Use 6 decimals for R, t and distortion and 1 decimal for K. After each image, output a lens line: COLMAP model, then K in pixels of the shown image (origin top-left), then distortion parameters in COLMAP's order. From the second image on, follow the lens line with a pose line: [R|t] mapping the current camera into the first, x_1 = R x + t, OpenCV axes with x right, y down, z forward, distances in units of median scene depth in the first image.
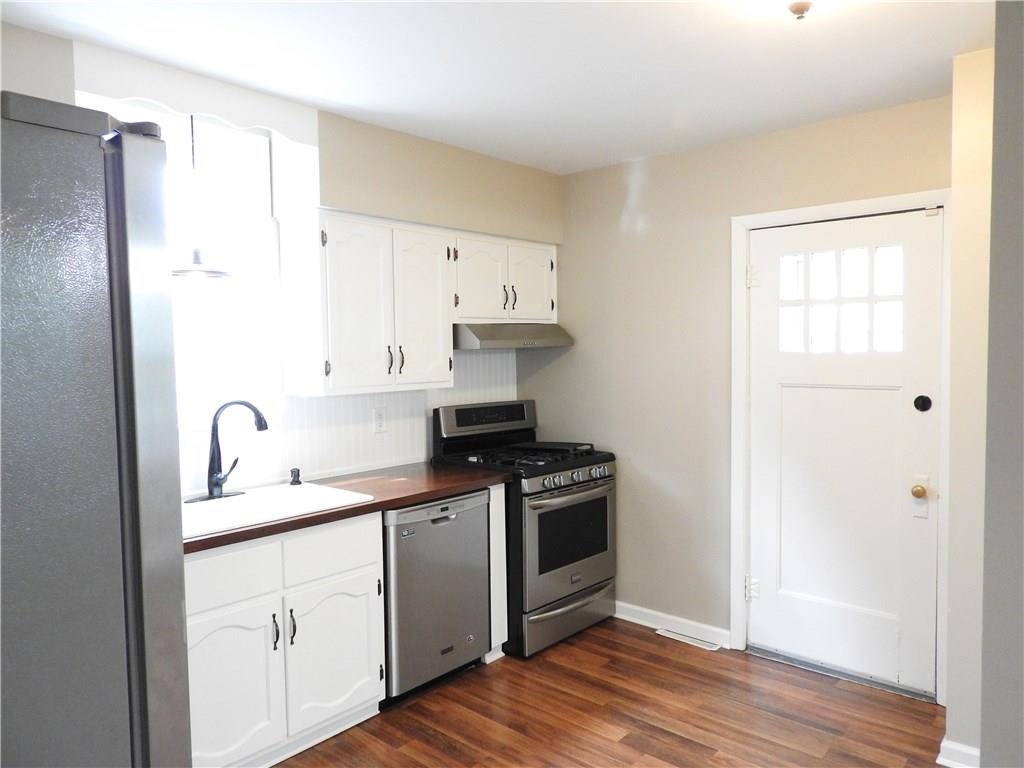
lens RADIAL K [[725.0, 0, 515.7], [0, 725.0, 382.0], [0, 0, 1]] dist [-0.007076, -0.002873]
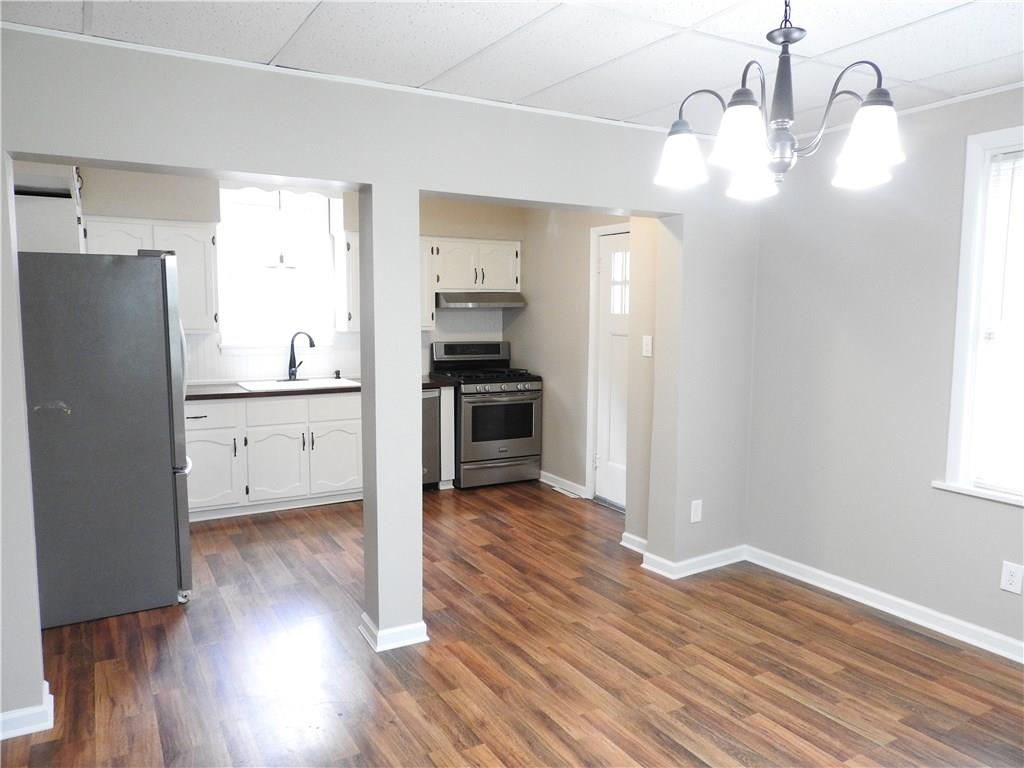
lens RADIAL K [[725.0, 0, 515.7], [0, 725.0, 382.0], [0, 0, 1]] dist [-0.007076, -0.002873]
pose [[0.949291, 0.051411, -0.310167, 0.624191], [-0.033118, 0.997403, 0.063962, 0.013240], [0.312650, -0.050446, 0.948528, -0.550447]]
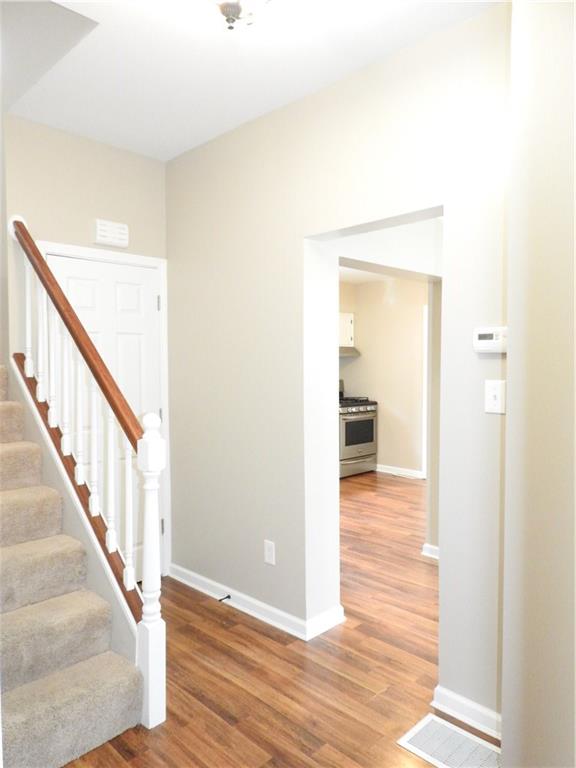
lens RADIAL K [[543.7, 0, 289.8], [0, 543.7, 385.0], [0, 0, 1]] dist [-0.007076, -0.002873]
pose [[0.998586, 0.014130, -0.051239, -0.064365], [-0.014282, 0.999895, -0.002602, 0.057690], [0.051196, 0.003330, 0.998683, -0.874649]]
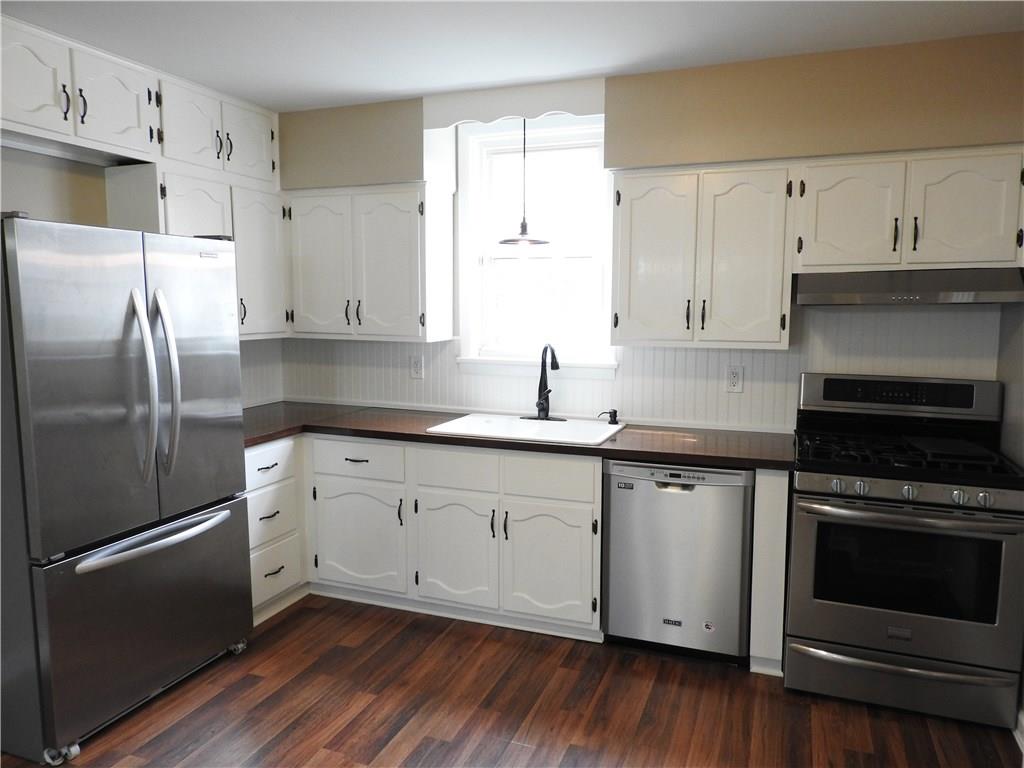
lens RADIAL K [[720.6, 0, 512.0], [0, 720.6, 384.0], [0, 0, 1]] dist [-0.002634, -0.002610]
pose [[0.345199, 0.116845, -0.931228, 0.588984], [-0.048299, 0.993117, 0.106706, -0.027117], [0.937286, 0.008143, 0.348466, 0.409350]]
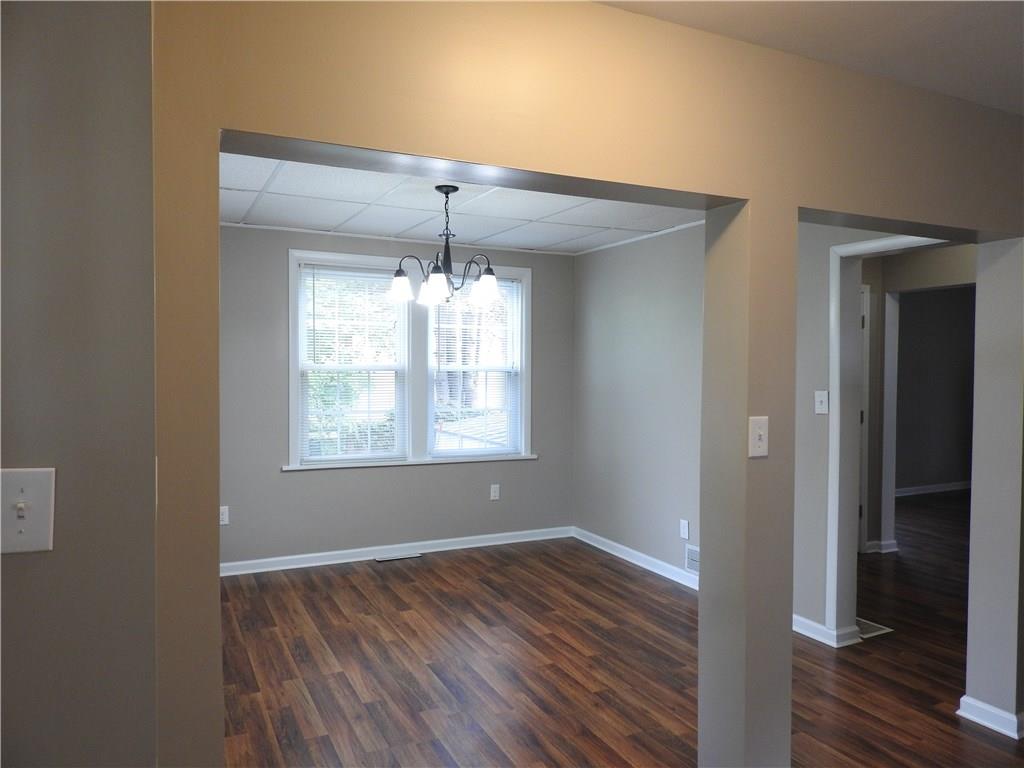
lens RADIAL K [[725.0, 0, 515.7], [0, 725.0, 382.0], [0, 0, 1]] dist [-0.007076, -0.002873]
pose [[-0.928427, -0.000448, 0.371515, 0.151897], [0.027789, 0.997114, 0.070648, -0.052337], [-0.370475, 0.075915, -0.925735, 0.925035]]
